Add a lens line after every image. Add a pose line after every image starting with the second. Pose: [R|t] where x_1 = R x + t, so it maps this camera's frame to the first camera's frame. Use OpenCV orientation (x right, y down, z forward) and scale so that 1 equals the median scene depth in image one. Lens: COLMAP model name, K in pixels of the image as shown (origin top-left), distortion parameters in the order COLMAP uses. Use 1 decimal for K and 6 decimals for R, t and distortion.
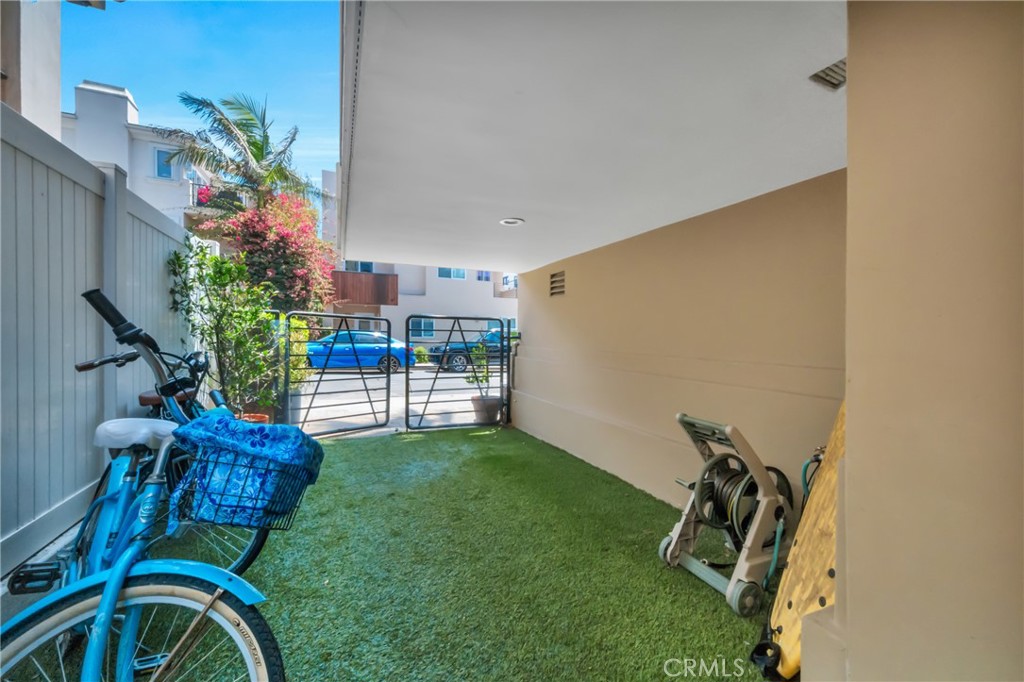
lens RADIAL K [[412.3, 0, 512.0], [0, 412.3, 336.8], [0, 0, 1]] dist [0.000291, -0.000017]
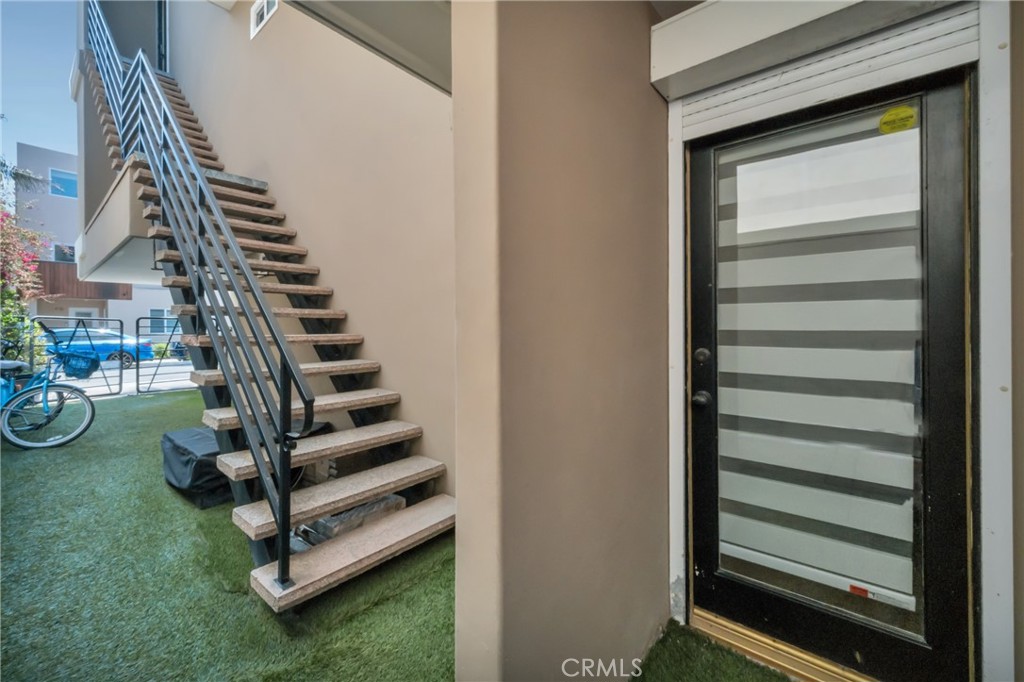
lens RADIAL K [[412.3, 0, 516.2], [0, 412.3, 324.1], [0, 0, 1]] dist [0.000291, -0.000017]
pose [[0.888210, 0.002601, 0.459430, 0.175764], [0.007351, 0.999776, -0.019871, 0.004951], [-0.459379, 0.021027, 0.887991, -0.612673]]
